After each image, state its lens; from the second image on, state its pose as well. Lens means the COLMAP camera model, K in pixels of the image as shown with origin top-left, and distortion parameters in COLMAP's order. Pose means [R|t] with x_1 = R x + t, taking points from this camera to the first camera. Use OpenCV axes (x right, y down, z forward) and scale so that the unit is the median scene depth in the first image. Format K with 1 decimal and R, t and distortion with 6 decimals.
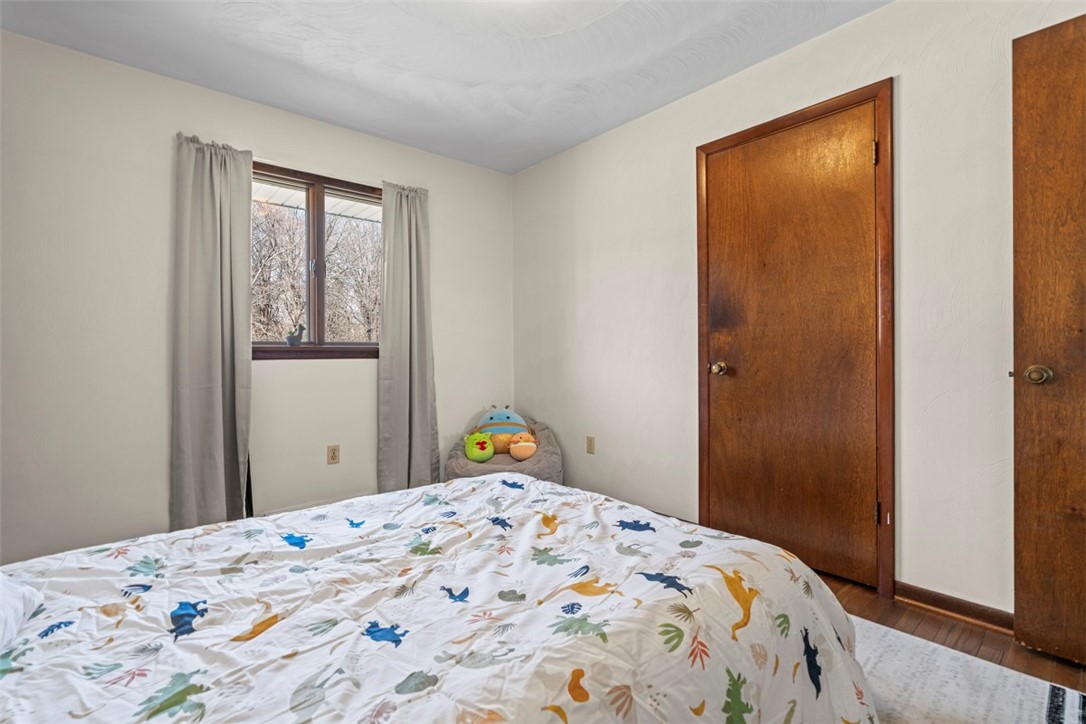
lens RADIAL K [[482.2, 0, 547.4], [0, 482.2, 357.9], [0, 0, 1]] dist [-0.004461, 0.000142]
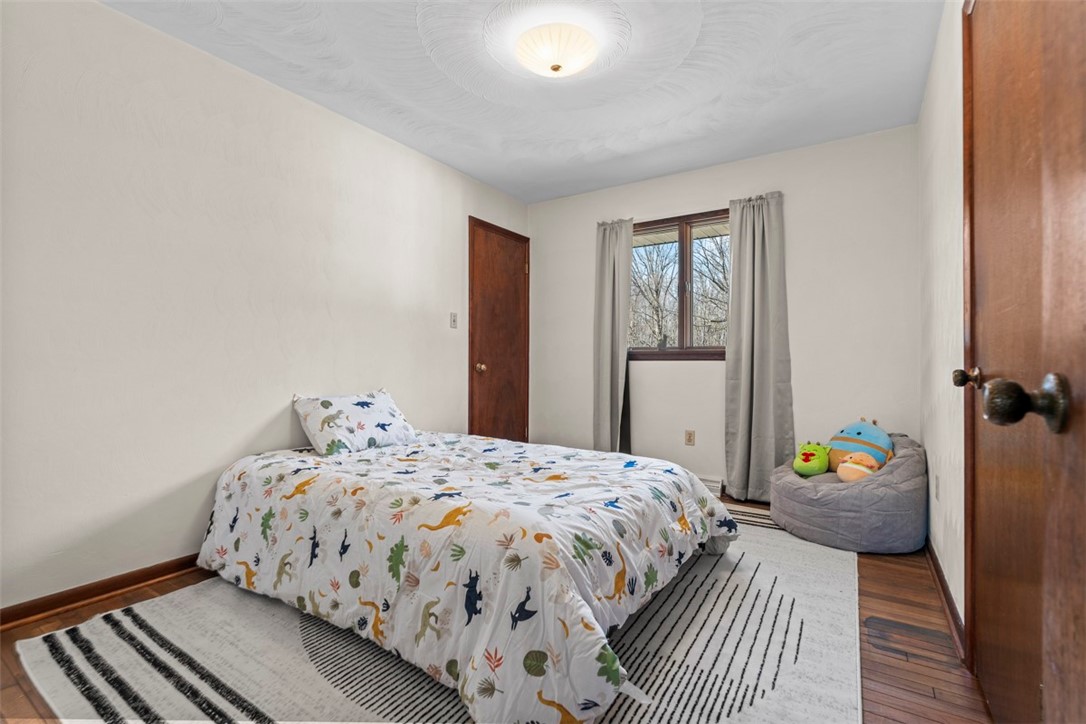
lens RADIAL K [[482.2, 0, 547.4], [0, 482.2, 357.9], [0, 0, 1]] dist [-0.004461, 0.000142]
pose [[0.295186, 0.001518, -0.955439, 0.704787], [-0.011260, 0.999935, -0.001891, 0.003059], [0.955374, 0.011316, 0.295184, 0.318310]]
